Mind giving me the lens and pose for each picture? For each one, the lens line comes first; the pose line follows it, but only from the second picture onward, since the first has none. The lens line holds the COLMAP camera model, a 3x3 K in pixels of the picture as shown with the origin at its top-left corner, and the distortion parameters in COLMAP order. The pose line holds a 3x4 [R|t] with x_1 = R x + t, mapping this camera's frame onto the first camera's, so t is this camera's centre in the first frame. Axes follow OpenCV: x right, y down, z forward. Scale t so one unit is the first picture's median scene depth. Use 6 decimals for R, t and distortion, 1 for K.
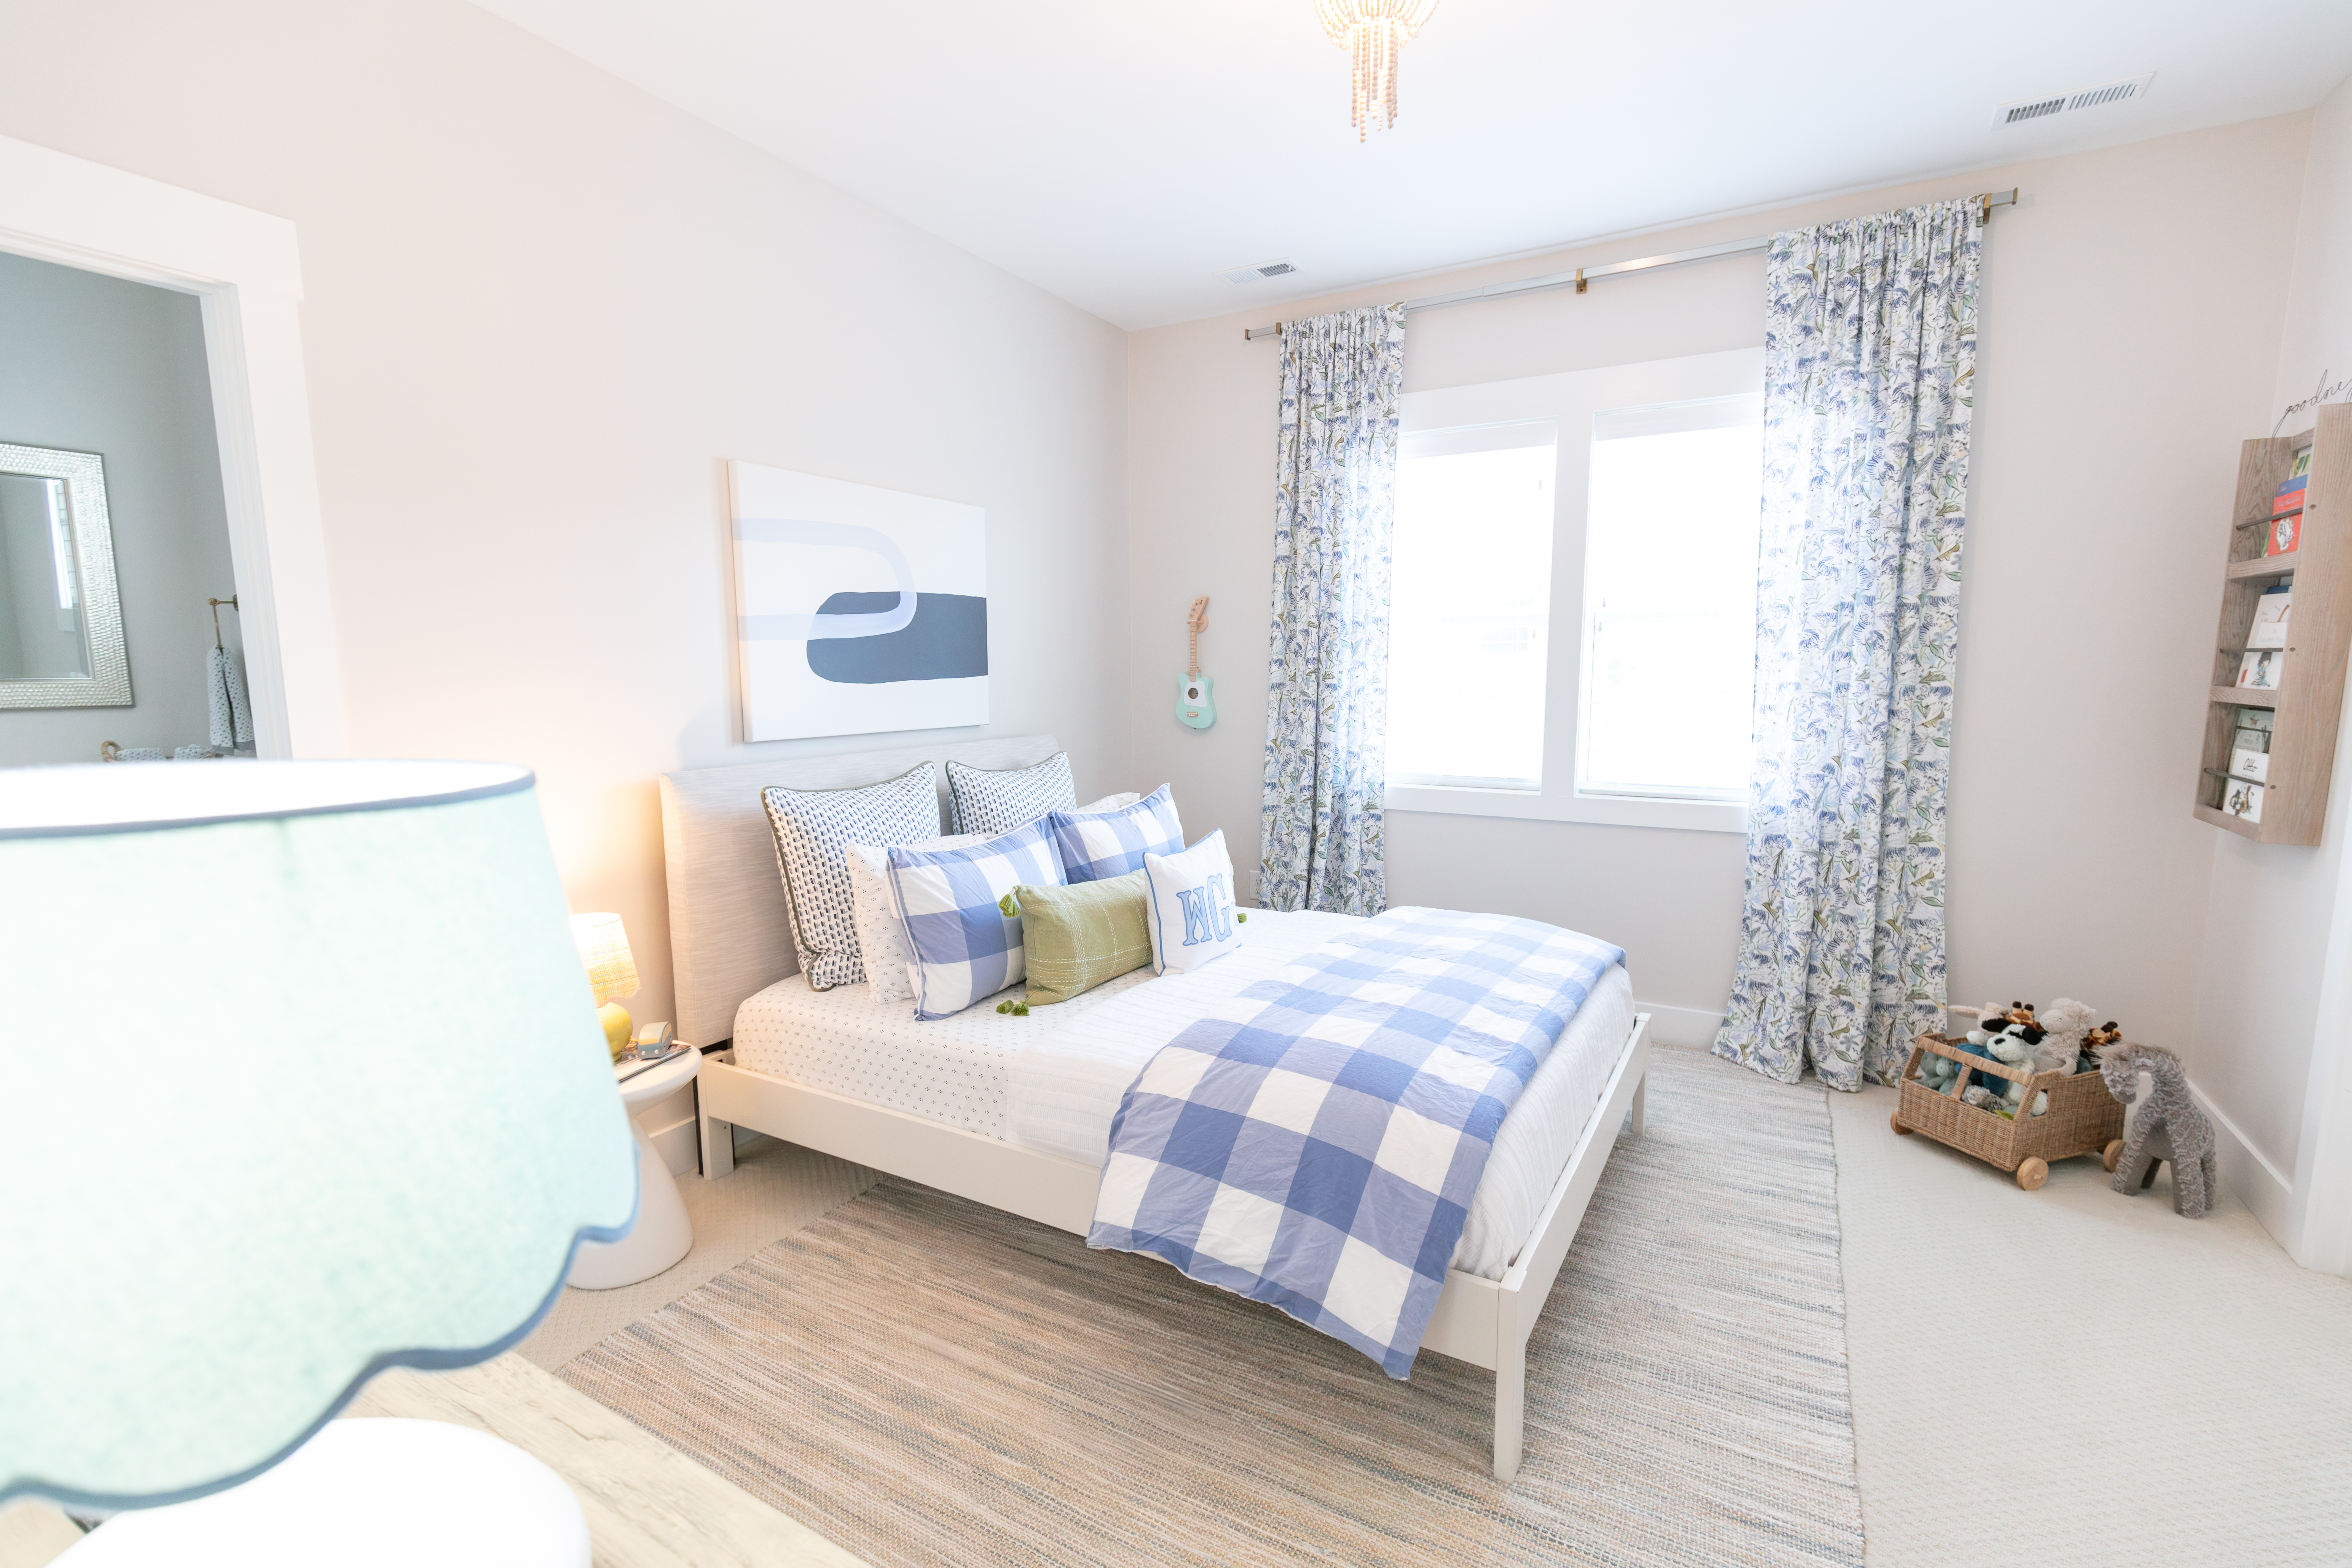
lens RADIAL K [[1062.5, 0, 1178.1], [0, 1062.5, 805.6], [0, 0, 1]] dist [0.003559, 0.000206]
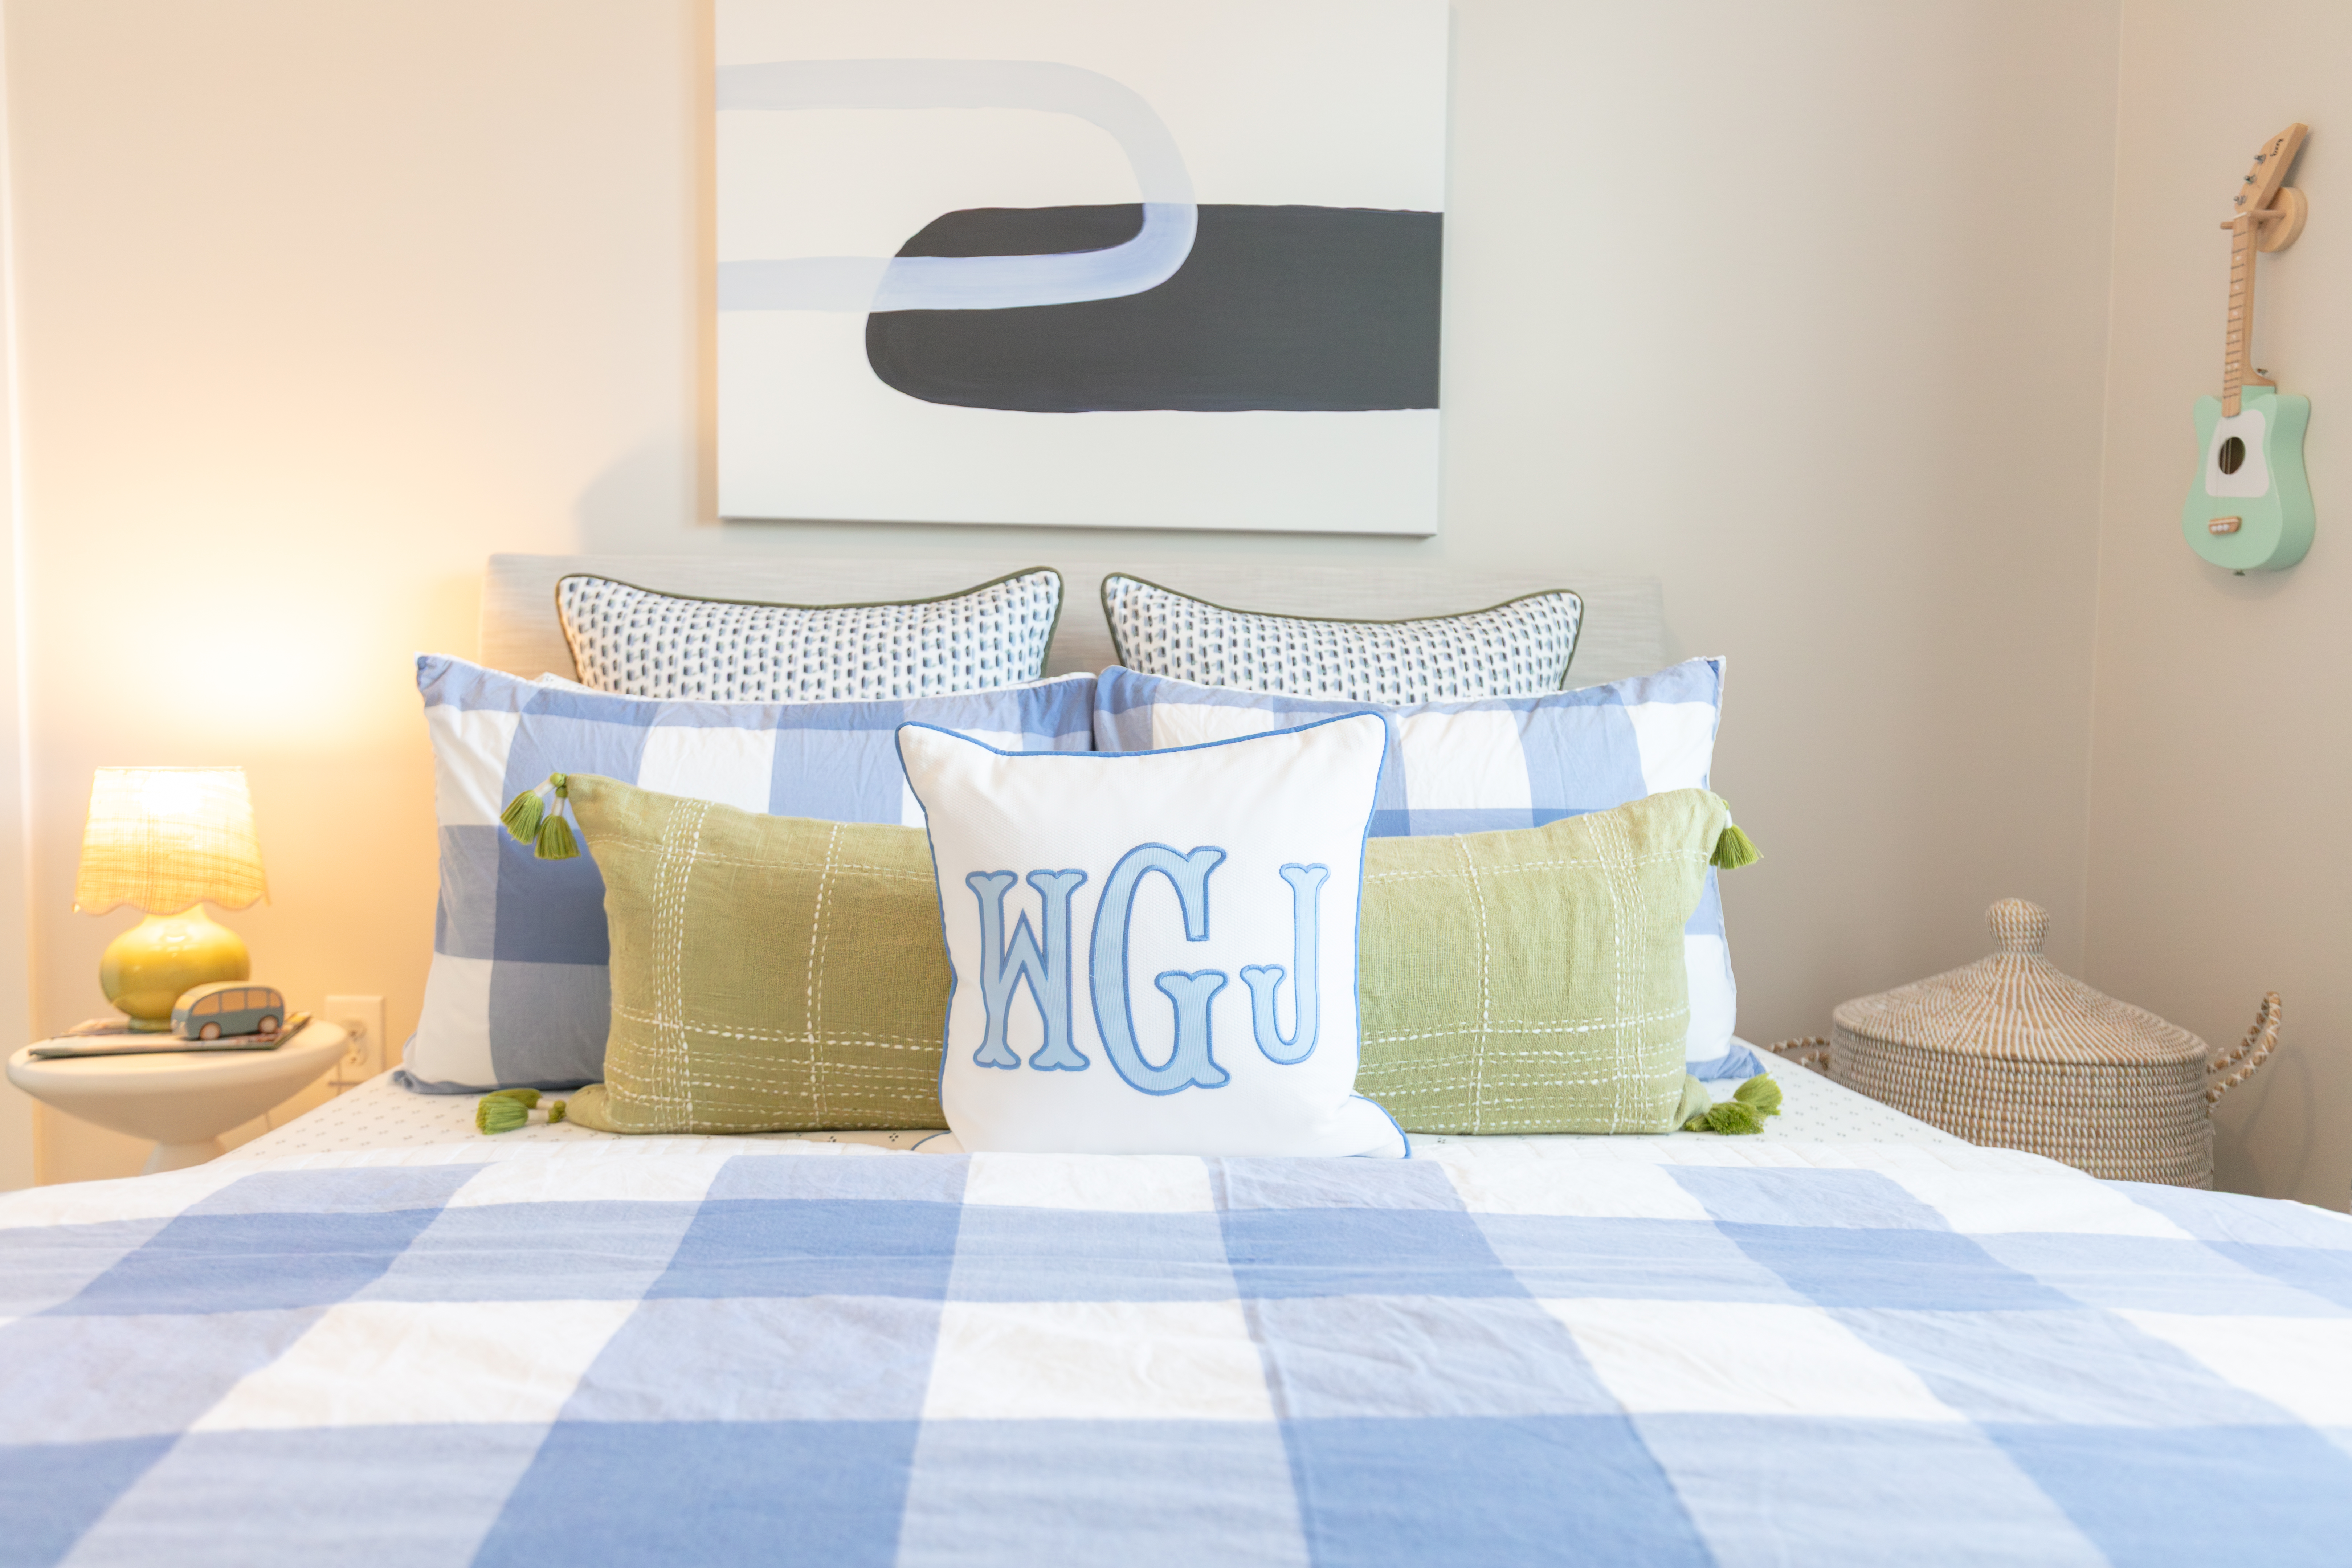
lens RADIAL K [[1699.5, 0, 1173.0], [0, 1699.5, 816.1], [0, 0, 1]] dist [-0.006968, -0.002734]
pose [[0.560109, 0.059610, -0.826271, 0.357746], [-0.125105, 0.992055, -0.013235, 0.058683], [0.818918, 0.110784, 0.563117, 0.696395]]
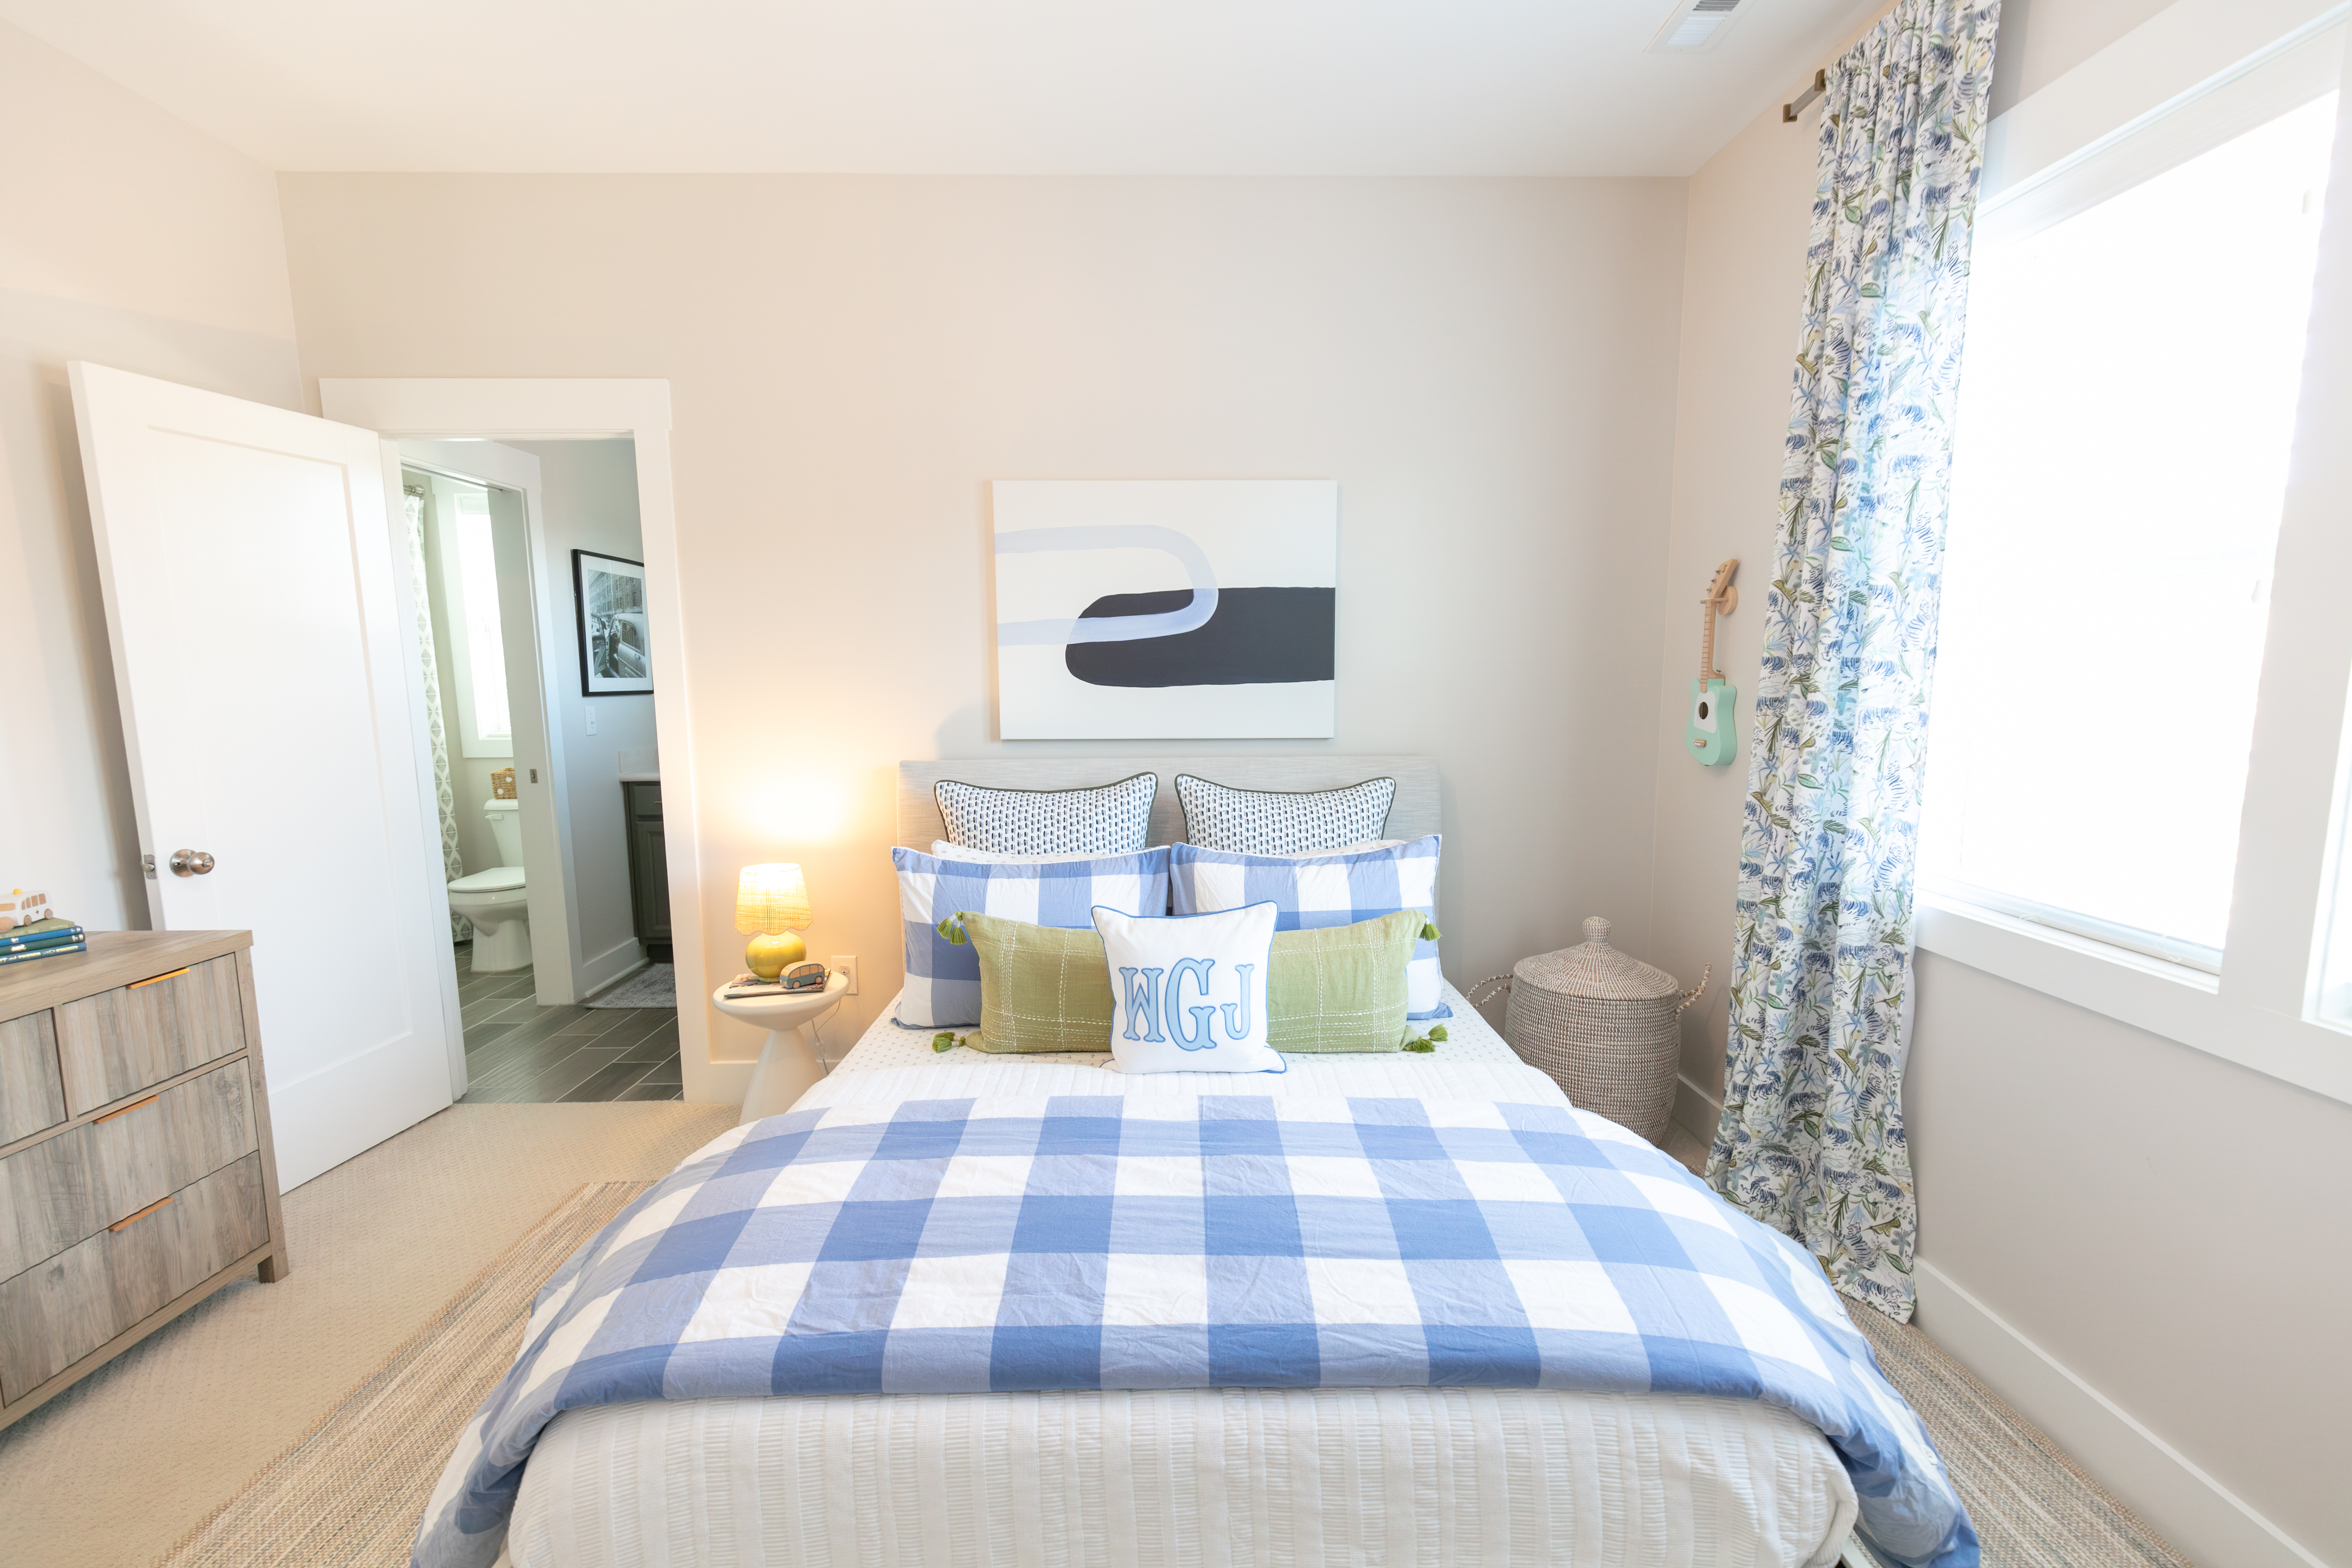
lens RADIAL K [[1062.5, 0, 1178.1], [0, 1062.5, 805.6], [0, 0, 1]] dist [0.003559, 0.000206]
pose [[0.512326, 0.111084, -0.851576, 0.583404], [-0.111417, 0.991816, 0.062346, -0.075459], [0.851533, 0.062939, 0.520510, 0.557493]]
